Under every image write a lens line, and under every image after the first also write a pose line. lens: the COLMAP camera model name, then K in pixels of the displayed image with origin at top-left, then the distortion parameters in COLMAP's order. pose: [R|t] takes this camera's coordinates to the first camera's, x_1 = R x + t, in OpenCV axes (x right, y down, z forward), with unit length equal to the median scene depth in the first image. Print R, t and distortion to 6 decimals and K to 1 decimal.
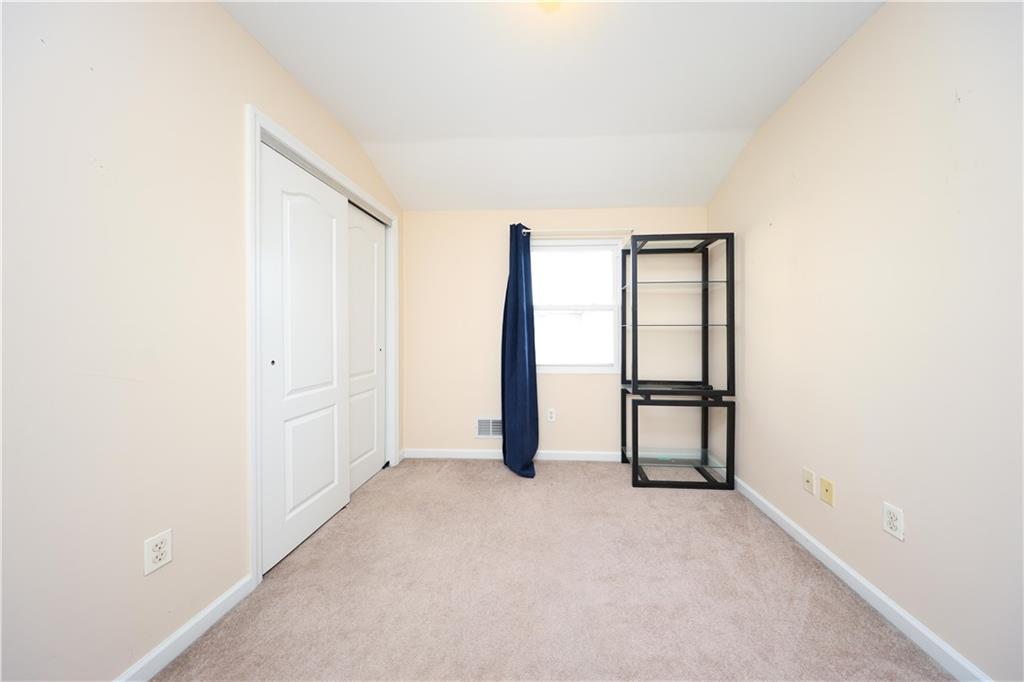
lens RADIAL K [[301.6, 0, 514.4], [0, 301.6, 333.5], [0, 0, 1]] dist [-0.000610, -0.000065]
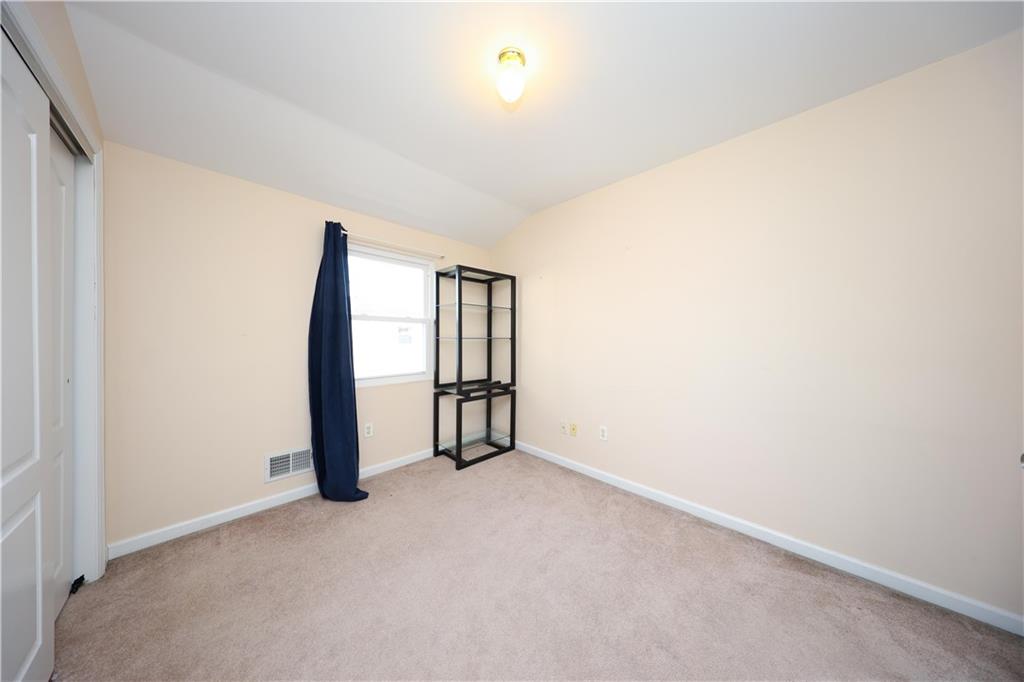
lens RADIAL K [[293.3, 0, 512.0], [0, 293.3, 341.0], [0, 0, 1]] dist [-0.001375, -0.000145]
pose [[0.666663, -0.003747, 0.745350, -0.293131], [0.001893, 0.999993, 0.003335, -0.016490], [-0.745357, -0.000812, 0.666665, 0.039716]]
